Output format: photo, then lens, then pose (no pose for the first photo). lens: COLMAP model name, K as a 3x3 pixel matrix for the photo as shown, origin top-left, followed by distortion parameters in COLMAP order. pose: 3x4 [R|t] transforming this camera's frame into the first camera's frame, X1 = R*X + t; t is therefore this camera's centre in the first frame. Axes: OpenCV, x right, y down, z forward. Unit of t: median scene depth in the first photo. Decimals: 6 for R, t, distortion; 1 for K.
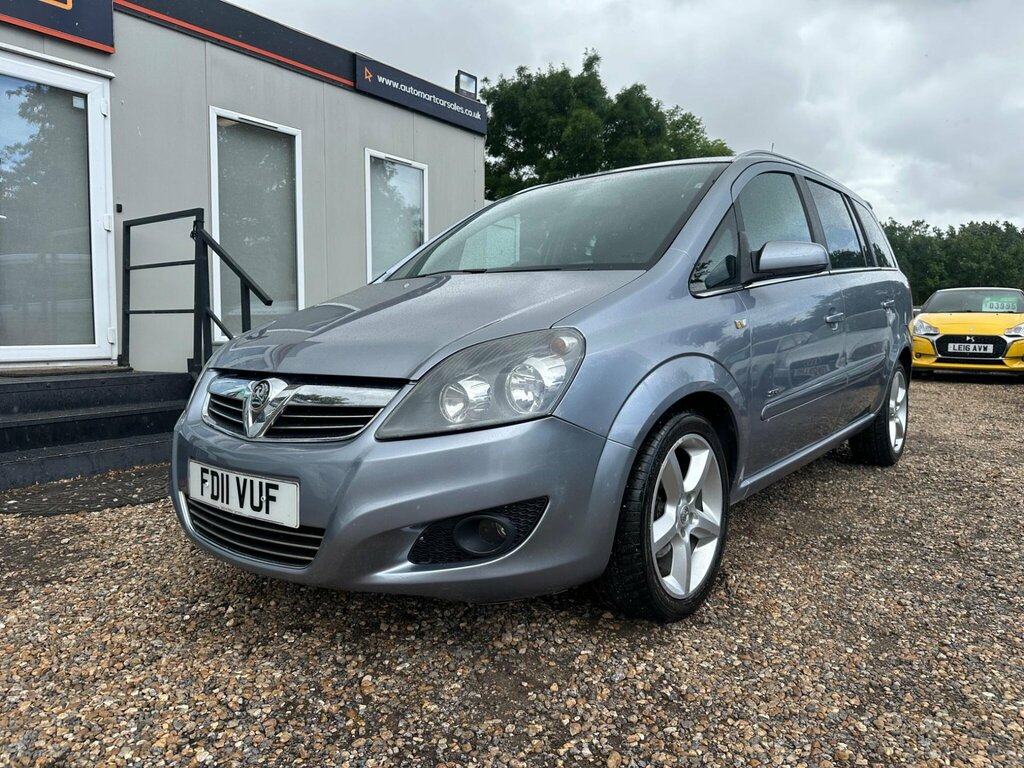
lens RADIAL K [[726.6, 0, 516.1], [0, 726.6, 387.4], [0, 0, 1]] dist [0.017417, -0.026999]
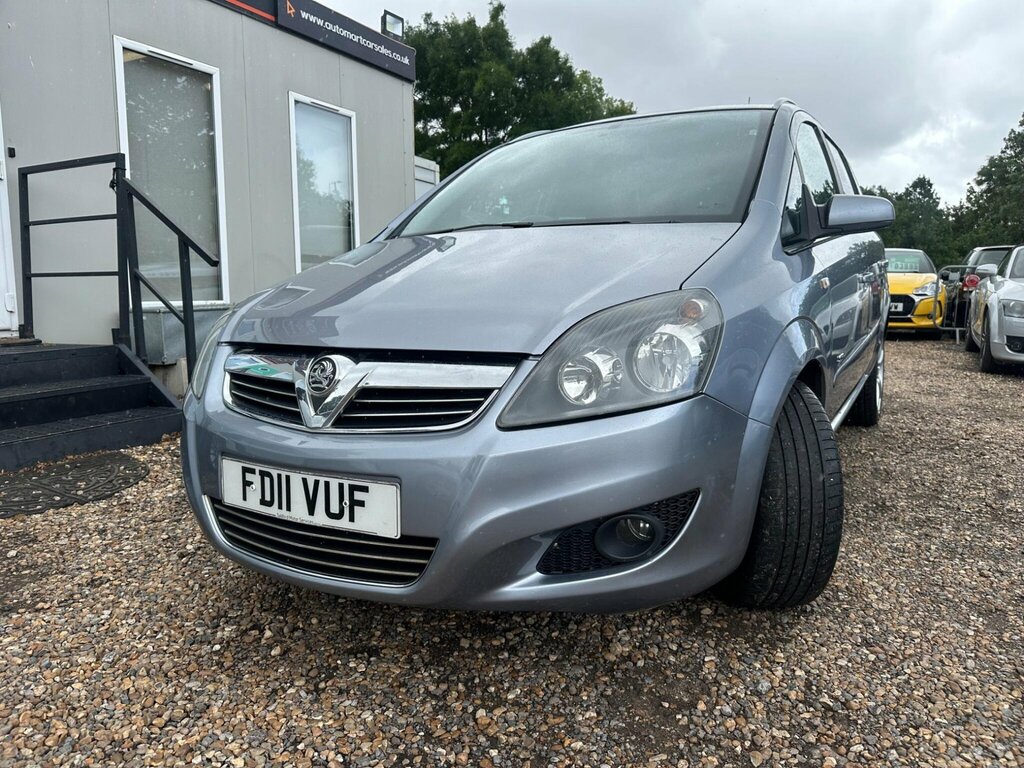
lens RADIAL K [[726.6, 0, 514.7], [0, 726.6, 389.0], [0, 0, 1]] dist [0.017417, -0.026999]
pose [[0.989748, -0.025749, 0.140481, -0.212903], [0.018180, 0.998326, 0.054903, -0.013474], [-0.141660, -0.051786, 0.988560, 0.145185]]
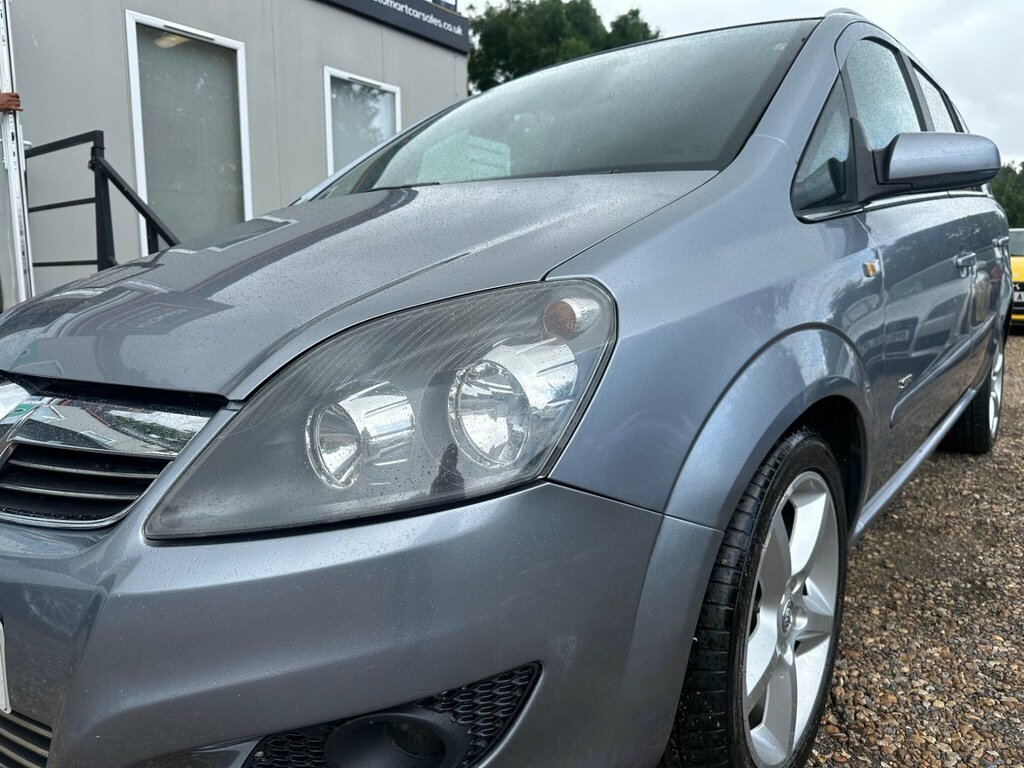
lens RADIAL K [[726.6, 0, 506.7], [0, 726.6, 385.5], [0, 0, 1]] dist [0.017417, -0.026999]
pose [[0.999931, -0.009964, -0.006265, 0.021204], [0.010343, 0.997914, 0.063716, -0.035185], [0.005617, -0.063776, 0.997948, 0.422989]]
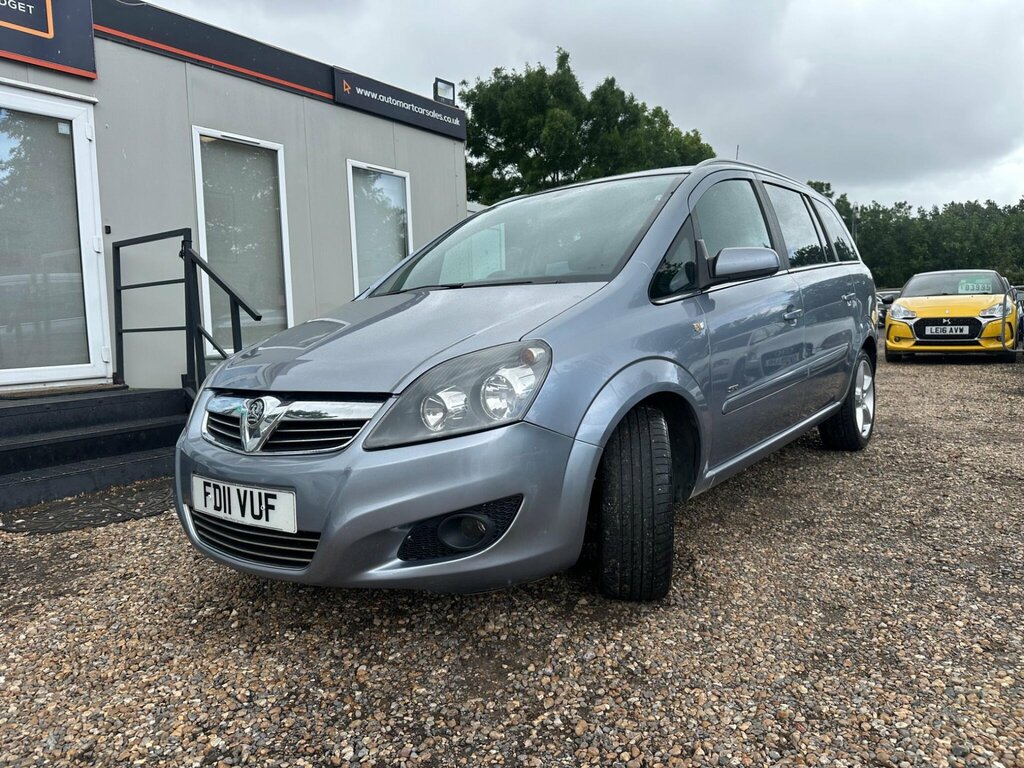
lens RADIAL K [[726.6, 0, 518.8], [0, 726.6, 386.7], [0, 0, 1]] dist [0.017417, -0.026999]
pose [[0.999097, -0.040811, 0.011782, 0.027420], [0.040761, 0.999159, 0.004515, -0.015715], [-0.011956, -0.004031, 0.999920, -0.077182]]
